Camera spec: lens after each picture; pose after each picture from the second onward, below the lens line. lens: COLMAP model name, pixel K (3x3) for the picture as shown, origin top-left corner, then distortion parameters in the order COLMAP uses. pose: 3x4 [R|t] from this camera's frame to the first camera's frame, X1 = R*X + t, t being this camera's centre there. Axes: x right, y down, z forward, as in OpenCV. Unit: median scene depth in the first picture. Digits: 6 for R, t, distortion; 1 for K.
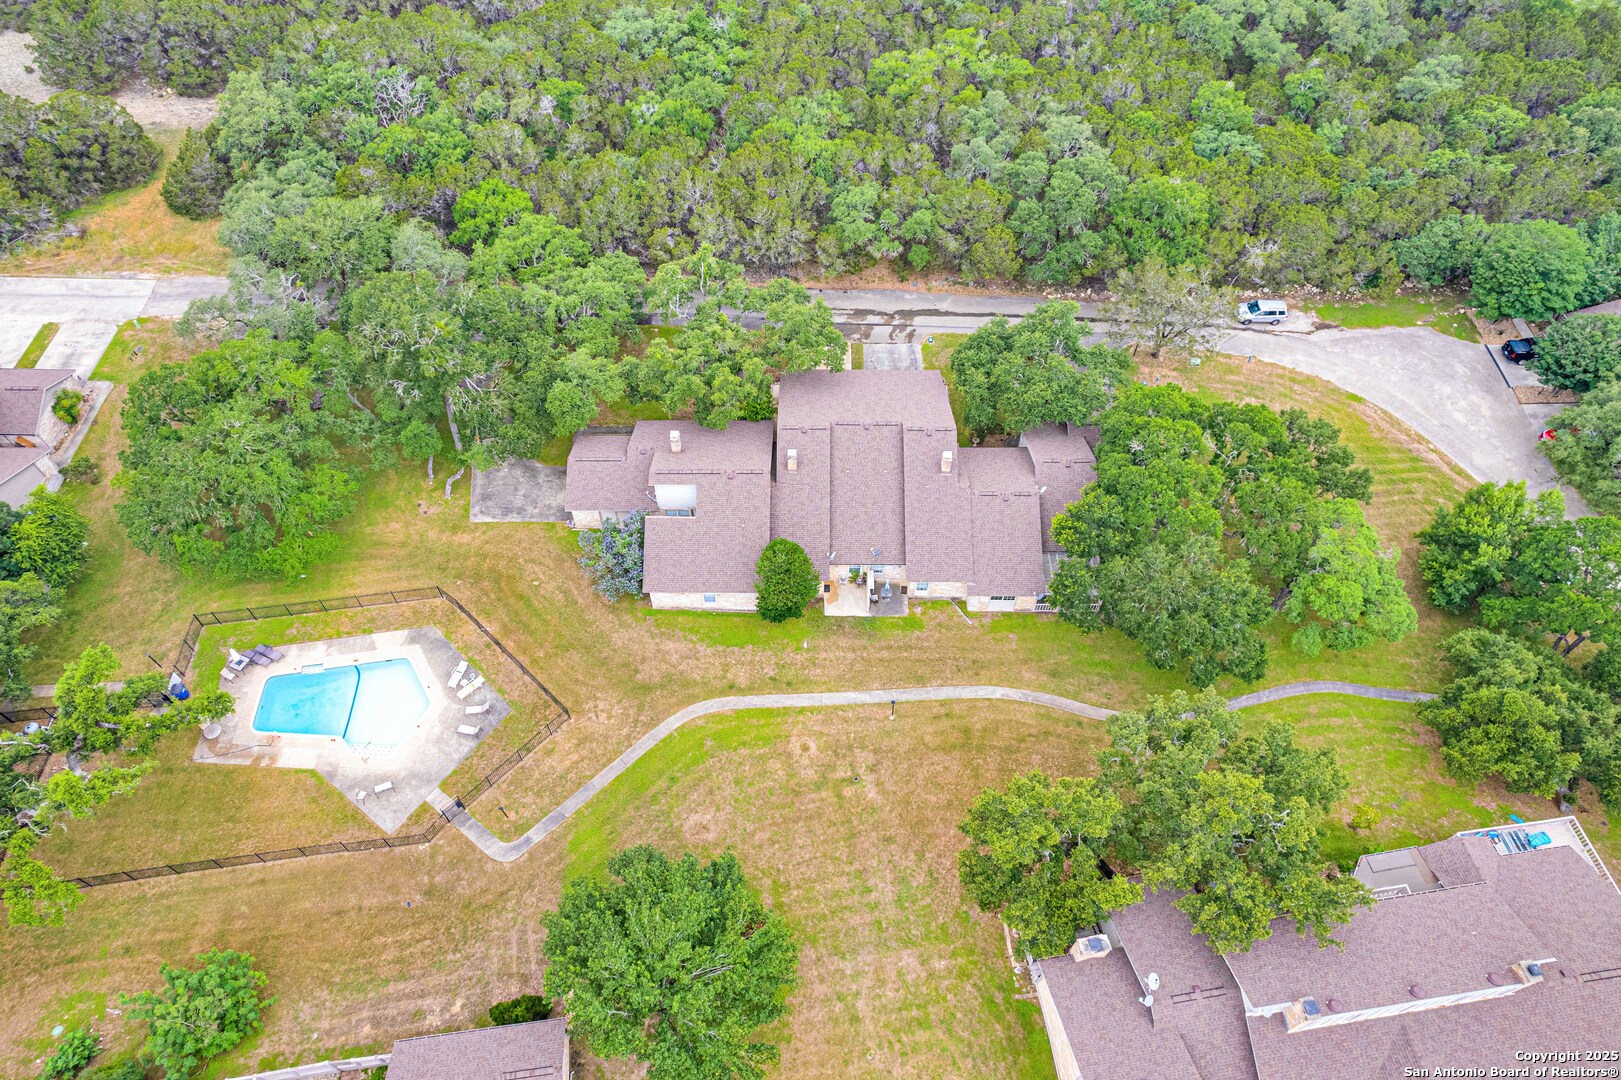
lens RADIAL K [[1038.5, 0, 815.1], [0, 1038.5, 535.6], [0, 0, 1]] dist [-0.071953, 0.064999]
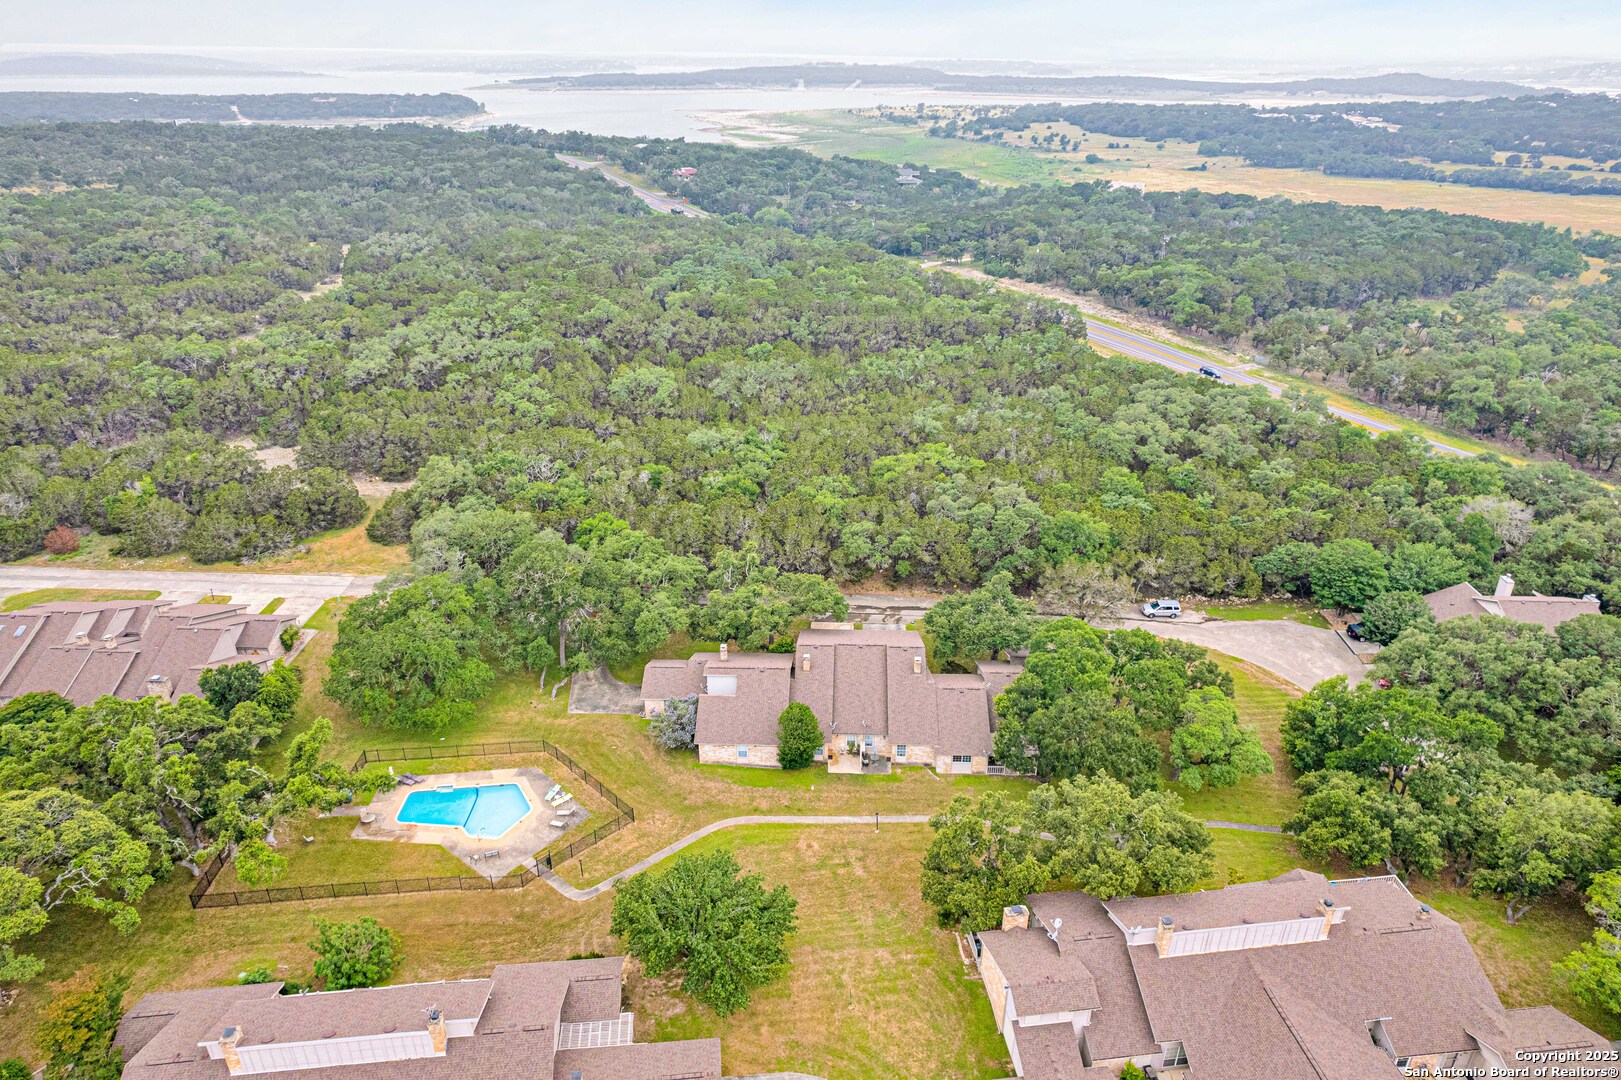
lens RADIAL K [[1038.5, 0, 814.5], [0, 1038.5, 543.7], [0, 0, 1]] dist [-0.071953, 0.064999]
pose [[0.999413, 0.007519, -0.033425, 0.031915], [-0.022125, 0.886550, -0.462103, 0.402883], [0.026158, 0.462571, 0.886196, -0.290340]]
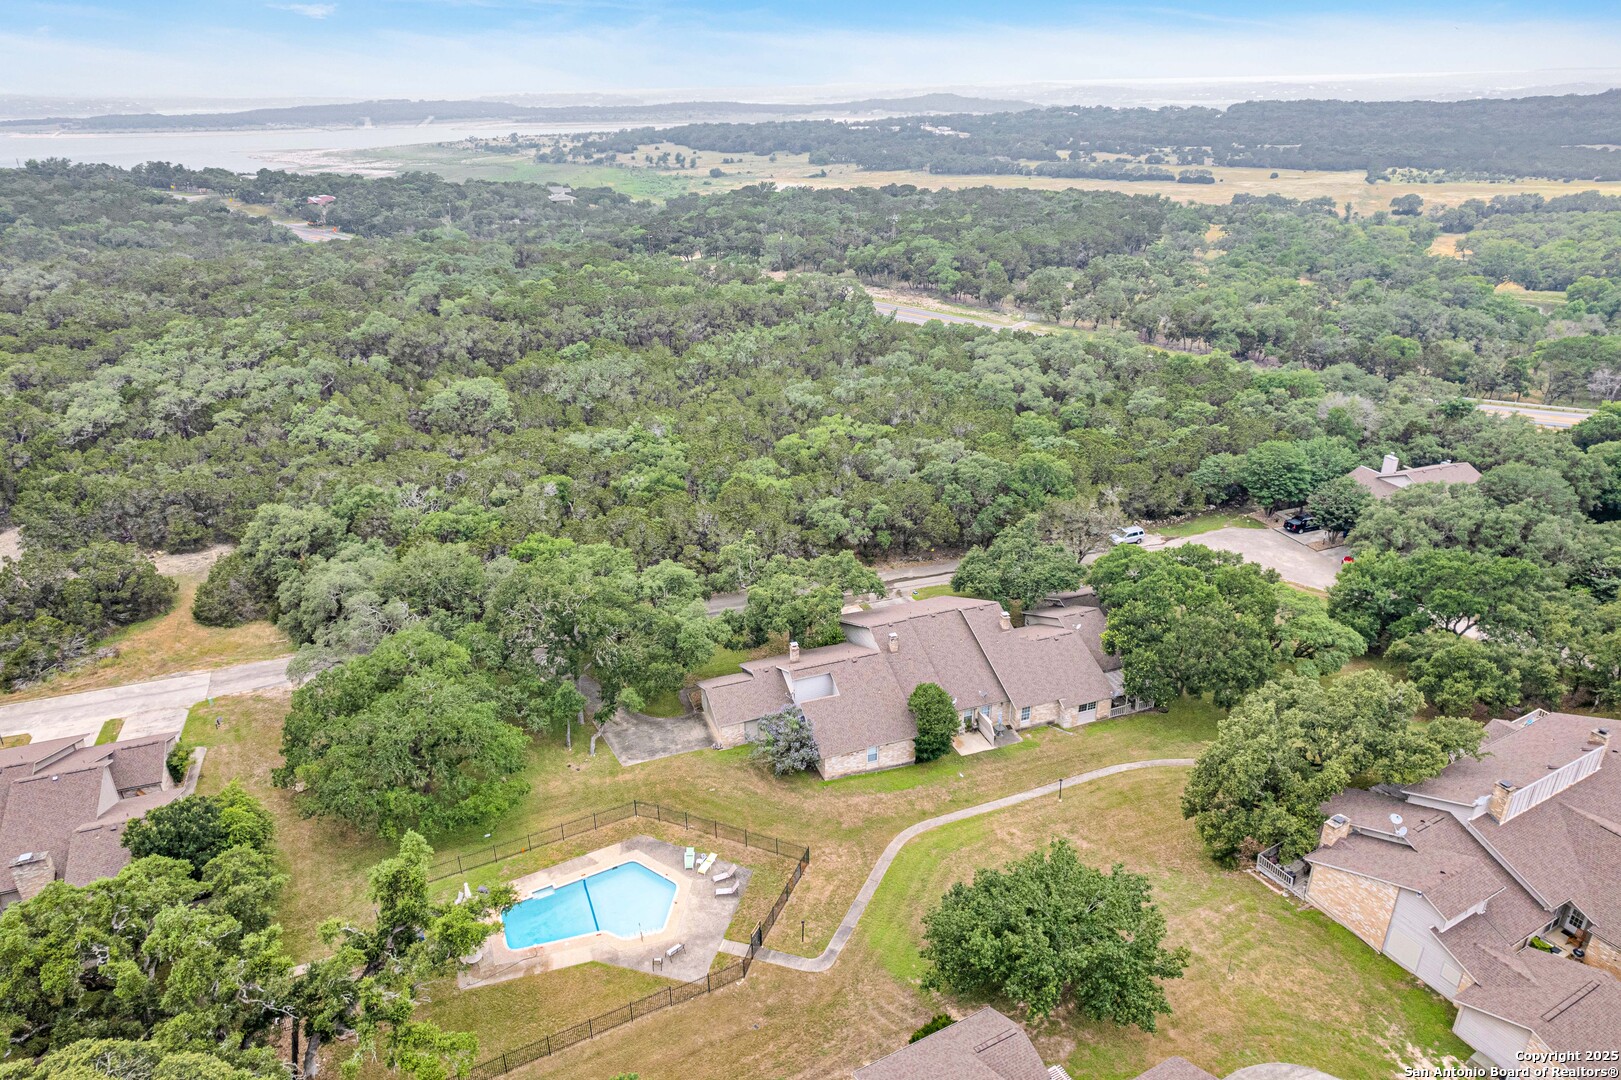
lens RADIAL K [[1038.5, 0, 812.2], [0, 1038.5, 544.6], [0, 0, 1]] dist [-0.071953, 0.064999]
pose [[0.937594, -0.158365, 0.309576, -0.441600], [0.288910, 0.850214, -0.440076, 0.317121], [-0.193513, 0.502052, 0.842909, -0.063200]]
